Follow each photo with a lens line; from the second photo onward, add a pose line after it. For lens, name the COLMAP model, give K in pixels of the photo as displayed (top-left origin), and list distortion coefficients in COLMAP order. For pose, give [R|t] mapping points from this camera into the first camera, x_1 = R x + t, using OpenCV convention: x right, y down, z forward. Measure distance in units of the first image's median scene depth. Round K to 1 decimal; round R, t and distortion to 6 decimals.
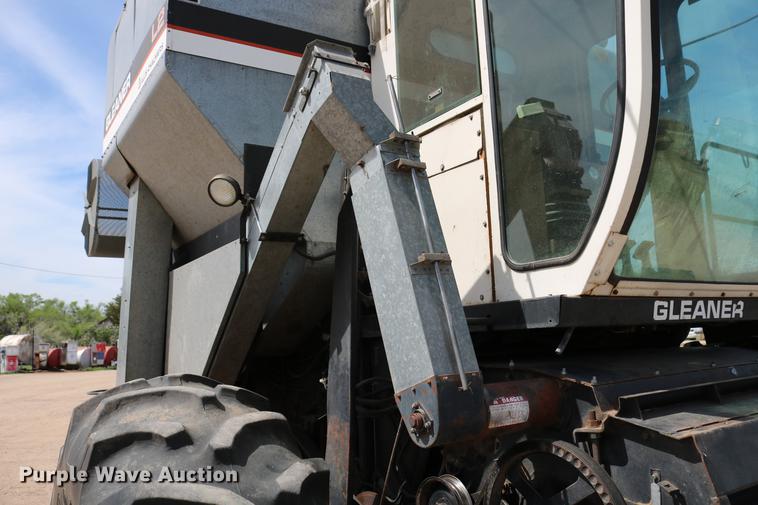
lens RADIAL K [[644.5, 0, 379.0], [0, 644.5, 252.5], [0, 0, 1]] dist [-0.162578, 0.142378]
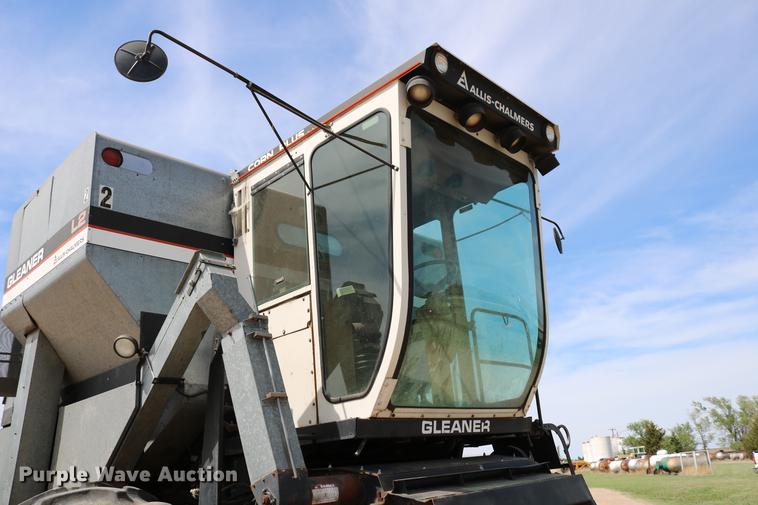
lens RADIAL K [[644.5, 0, 379.0], [0, 644.5, 252.5], [0, 0, 1]] dist [-0.162578, 0.142378]
pose [[0.972858, 0.030546, 0.229377, -0.032969], [0.018304, 0.977986, -0.207868, -0.003819], [-0.230677, 0.206425, 0.950882, -0.516210]]
